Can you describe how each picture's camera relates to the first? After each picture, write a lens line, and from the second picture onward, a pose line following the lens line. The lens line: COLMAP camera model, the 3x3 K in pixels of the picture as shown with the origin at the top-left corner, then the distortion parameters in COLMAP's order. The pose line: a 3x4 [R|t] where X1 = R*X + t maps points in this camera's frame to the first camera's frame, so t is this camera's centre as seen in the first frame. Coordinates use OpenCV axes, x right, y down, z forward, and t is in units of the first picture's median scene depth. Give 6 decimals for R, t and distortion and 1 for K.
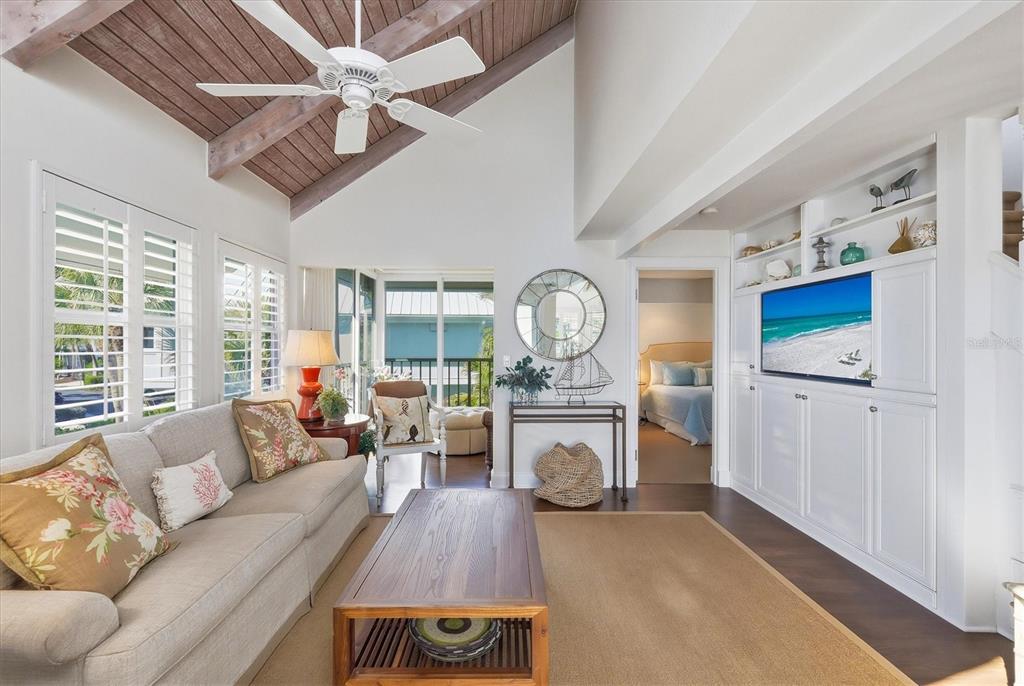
lens RADIAL K [[443.6, 0, 509.8], [0, 443.6, 343.0], [0, 0, 1]] dist [-0.001812, -0.000120]
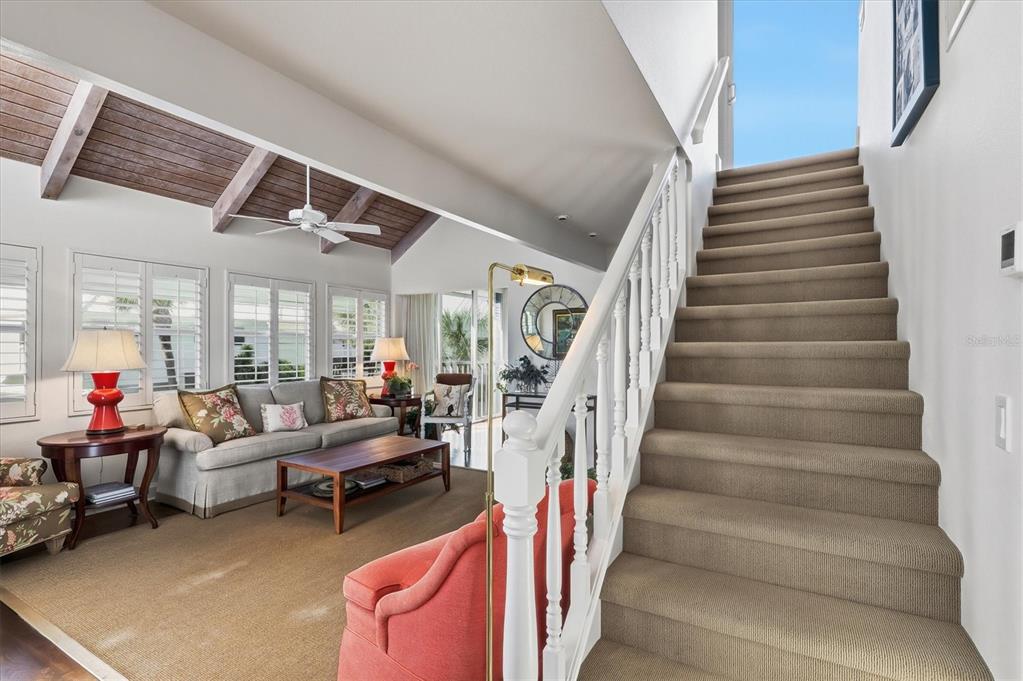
lens RADIAL K [[479.2, 0, 511.3], [0, 479.2, 345.8], [0, 0, 1]] dist [0.004746, -0.000105]
pose [[0.859117, -0.000681, -0.511779, 1.030102], [0.002281, 0.999994, 0.002497, -0.004148], [0.511774, -0.003313, 0.859114, -0.286192]]
